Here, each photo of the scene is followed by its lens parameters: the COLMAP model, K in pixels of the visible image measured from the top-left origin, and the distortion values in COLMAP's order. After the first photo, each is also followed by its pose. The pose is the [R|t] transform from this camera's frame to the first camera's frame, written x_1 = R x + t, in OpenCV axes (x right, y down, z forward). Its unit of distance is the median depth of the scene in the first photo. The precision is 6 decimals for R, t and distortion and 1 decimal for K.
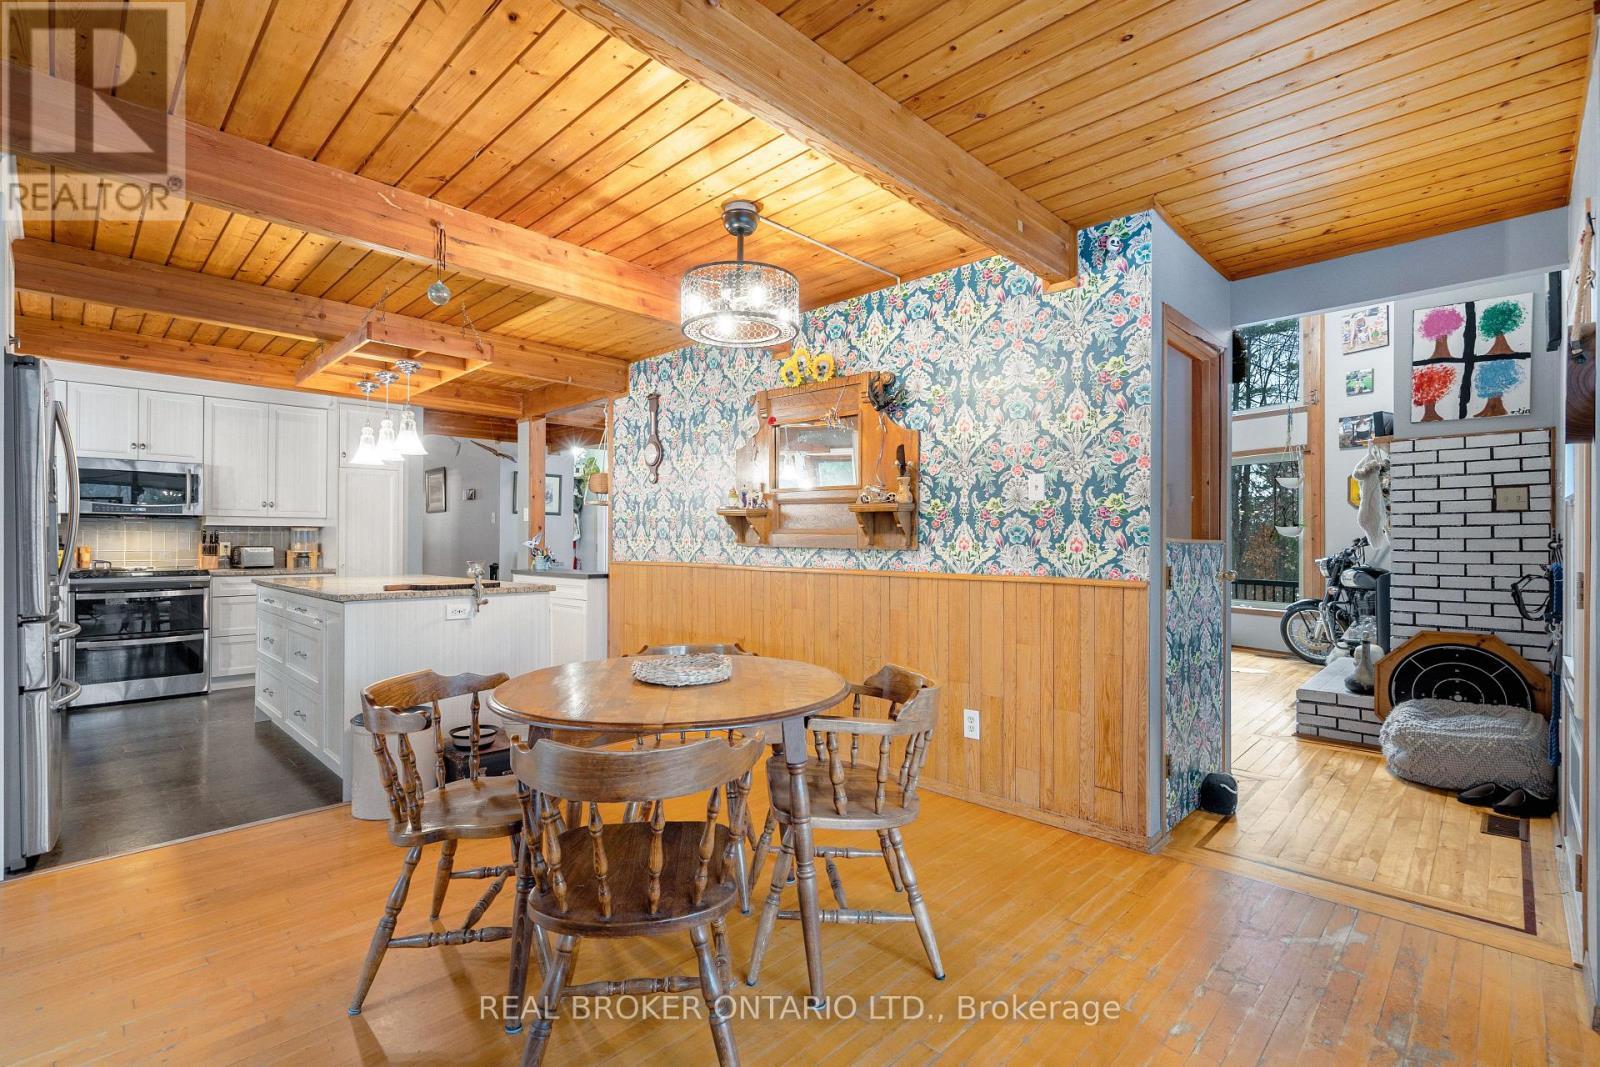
lens RADIAL K [[726.0, 0, 795.6], [0, 726.0, 536.2], [0, 0, 1]] dist [-0.000778, 0.002030]
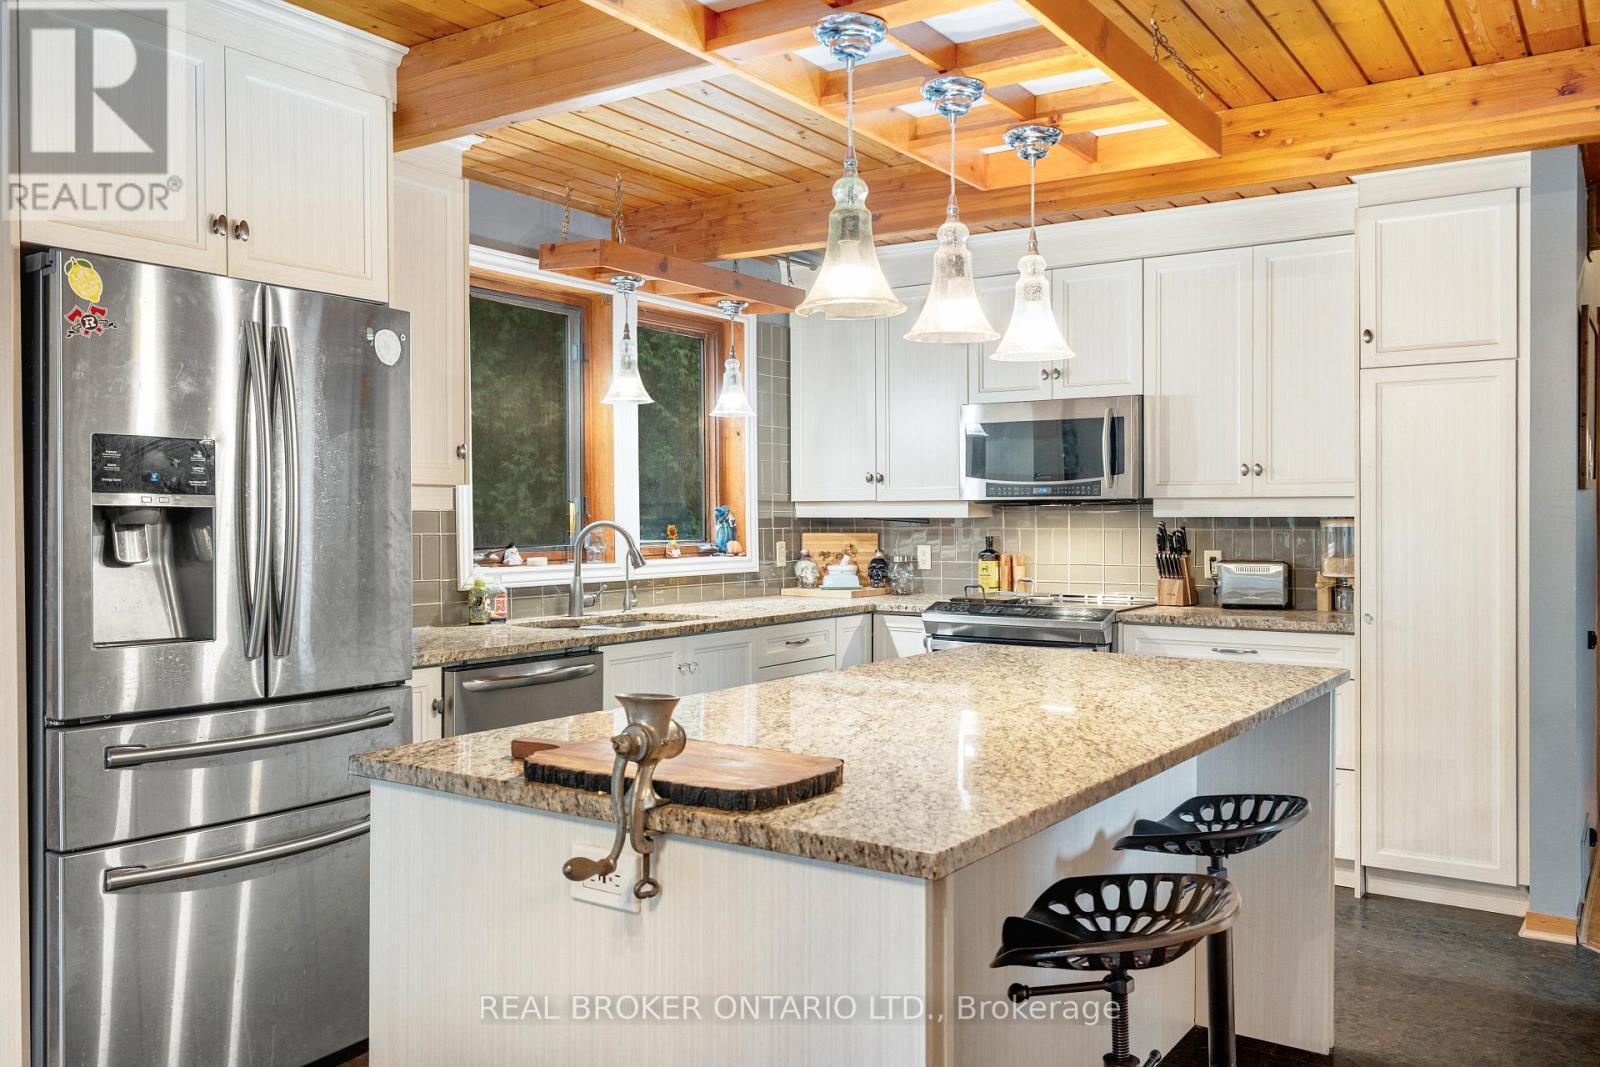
lens RADIAL K [[1283.1, 0, 805.6], [0, 1283.1, 521.3], [0, 0, 1]] dist [-0.000852, 0.020028]
pose [[0.184051, 0.001600, -0.982915, 0.009932], [0.007365, 0.999968, 0.003007, -0.018828], [0.982889, -0.007792, 0.184034, 0.682742]]
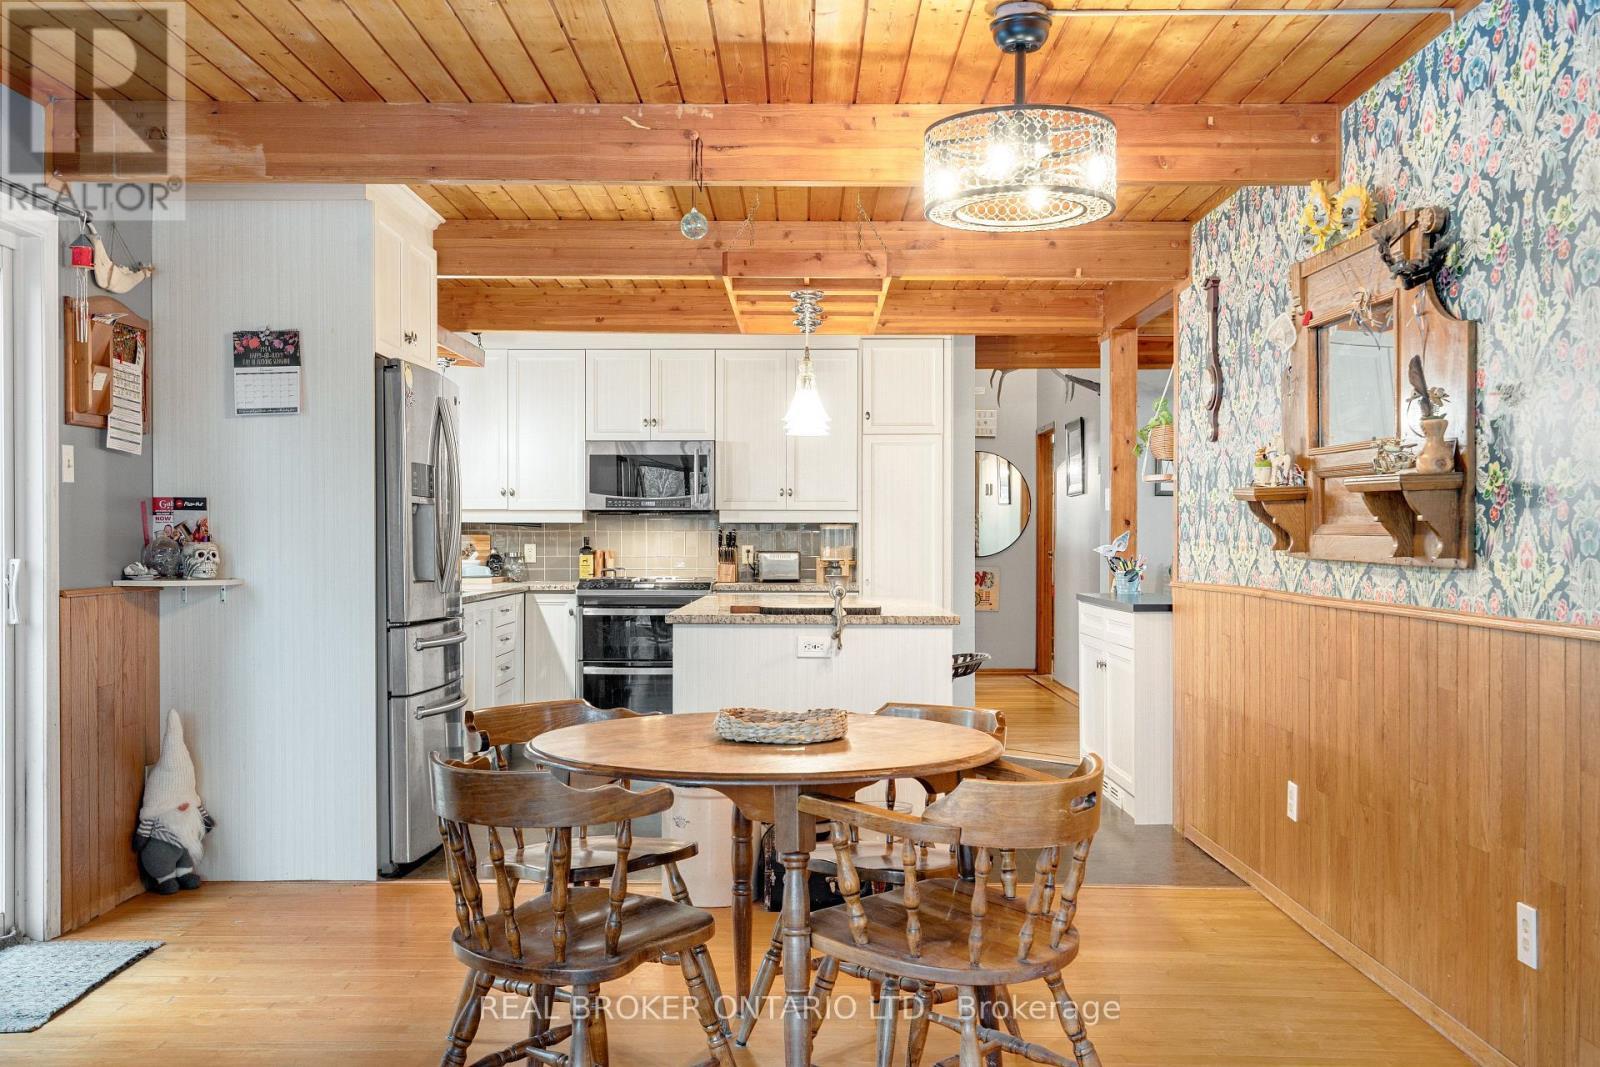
lens RADIAL K [[1502.7, 0, 808.3], [0, 1502.7, 556.0], [0, 0, 1]] dist [0.040650, 0.000000]
pose [[0.701968, 0.007861, -0.712165, 0.396041], [0.004175, 0.999876, 0.015151, -0.004374], [0.712196, -0.013609, 0.701848, -0.020107]]
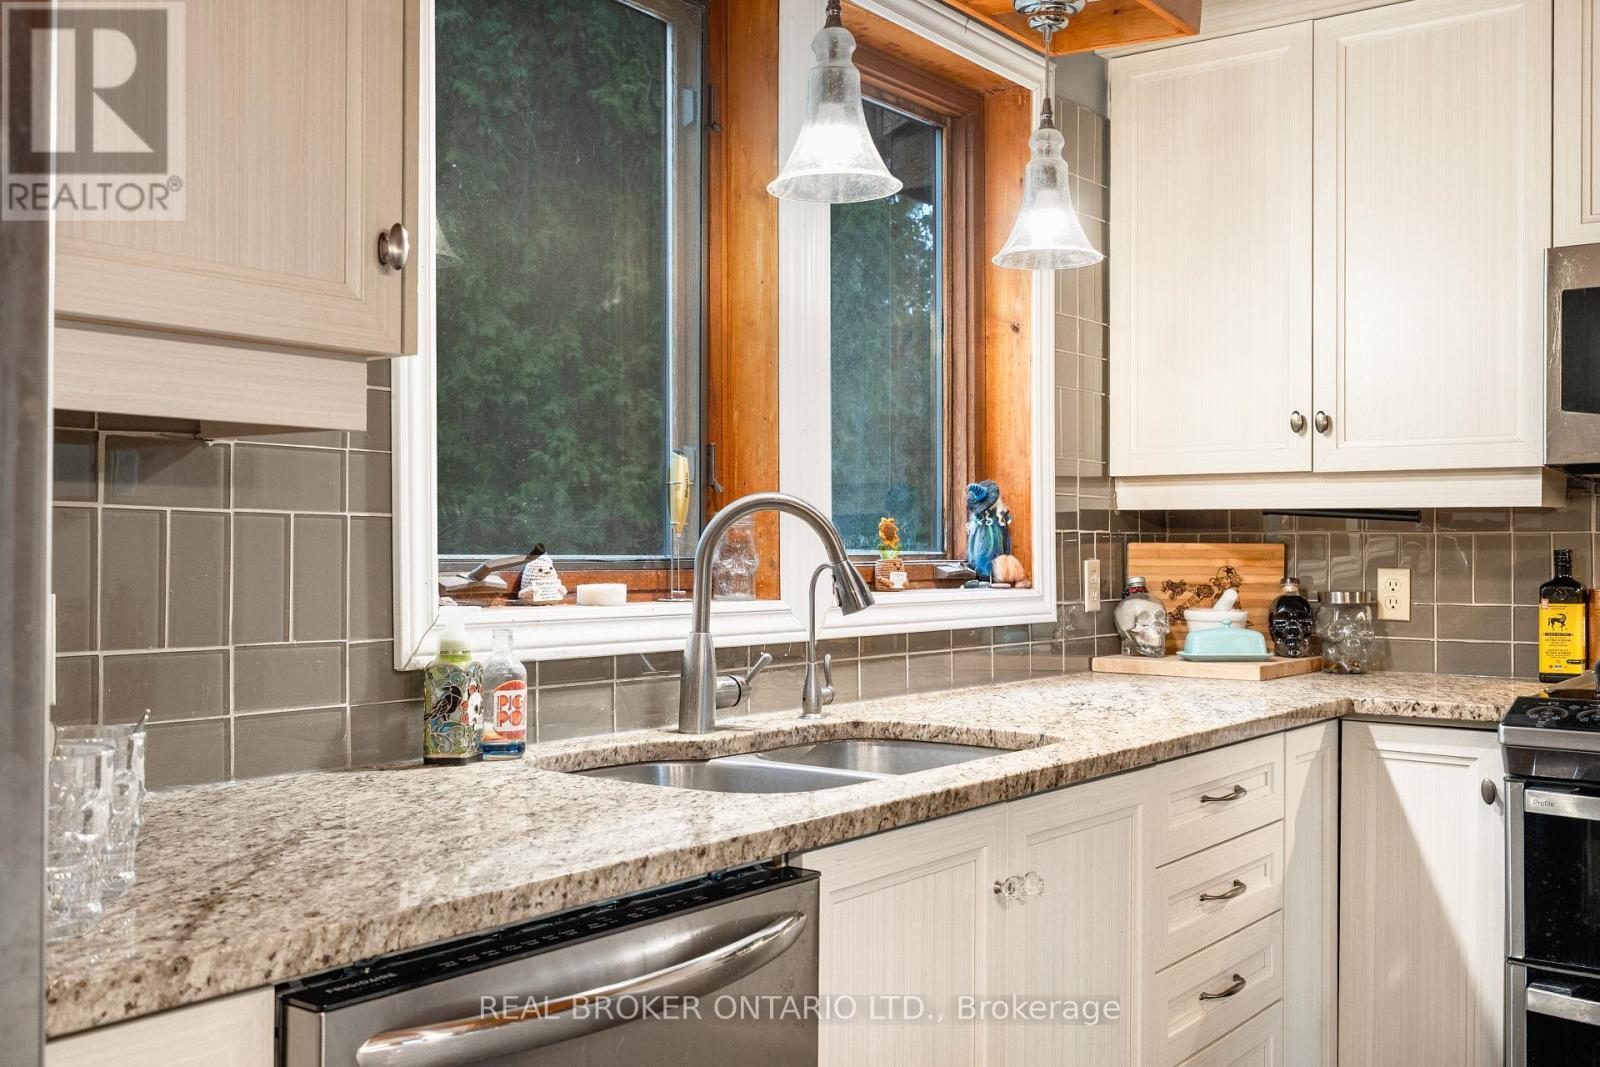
lens RADIAL K [[1573.4, 0, 799.5], [0, 1573.4, 540.6], [0, 0, 1]] dist [0.010377, 0.000000]
pose [[0.126081, -0.006589, -0.991998, -0.470975], [0.001219, 0.999978, -0.006487, -0.001050], [0.992019, -0.000391, 0.126086, 0.662022]]
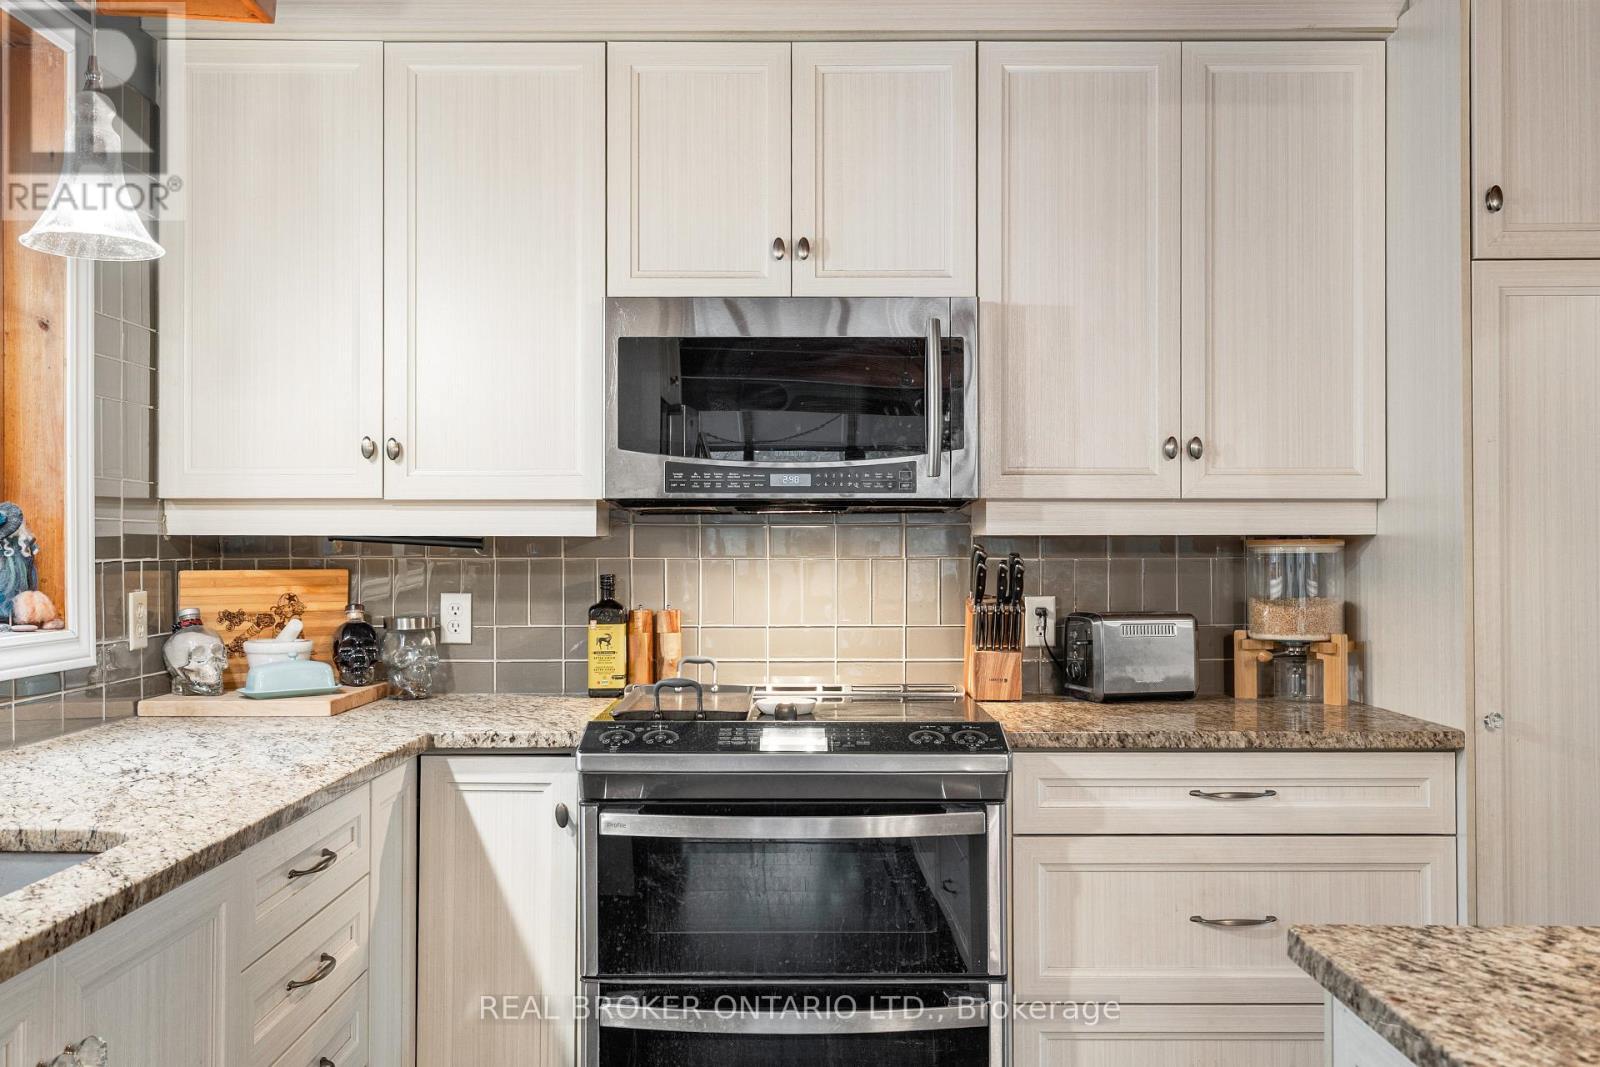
lens RADIAL K [[1390.0, 0, 793.9], [0, 1390.0, 529.8], [0, 0, 1]] dist [0.005975, -0.004202]
pose [[0.697583, -0.012189, -0.716401, -0.566709], [0.005802, 0.999919, -0.011363, -0.013323], [0.716481, 0.003770, 0.697597, 0.679270]]
